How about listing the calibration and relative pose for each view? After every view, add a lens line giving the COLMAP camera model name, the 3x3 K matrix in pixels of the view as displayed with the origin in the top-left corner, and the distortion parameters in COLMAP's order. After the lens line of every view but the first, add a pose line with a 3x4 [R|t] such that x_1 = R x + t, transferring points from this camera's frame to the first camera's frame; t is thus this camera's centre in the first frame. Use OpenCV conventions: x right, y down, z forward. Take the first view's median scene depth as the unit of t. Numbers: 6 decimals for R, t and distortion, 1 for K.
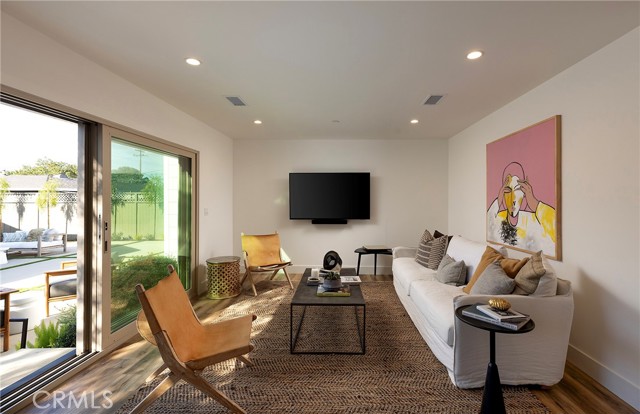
lens RADIAL K [[304.1, 0, 320.0], [0, 304.1, 207.0], [0, 0, 1]] dist [-0.000865, 0.000064]
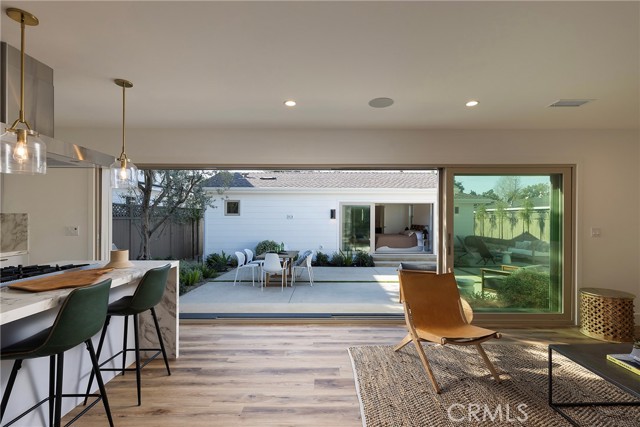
lens RADIAL K [[300.2, 0, 320.0], [0, 300.2, 213.5], [0, 0, 1]] dist [0.000800, 0.000328]
pose [[0.010934, -0.011602, -0.999873, 0.501224], [-0.016802, 0.999789, -0.011785, -0.013907], [0.999799, 0.016929, 0.010737, 0.247783]]
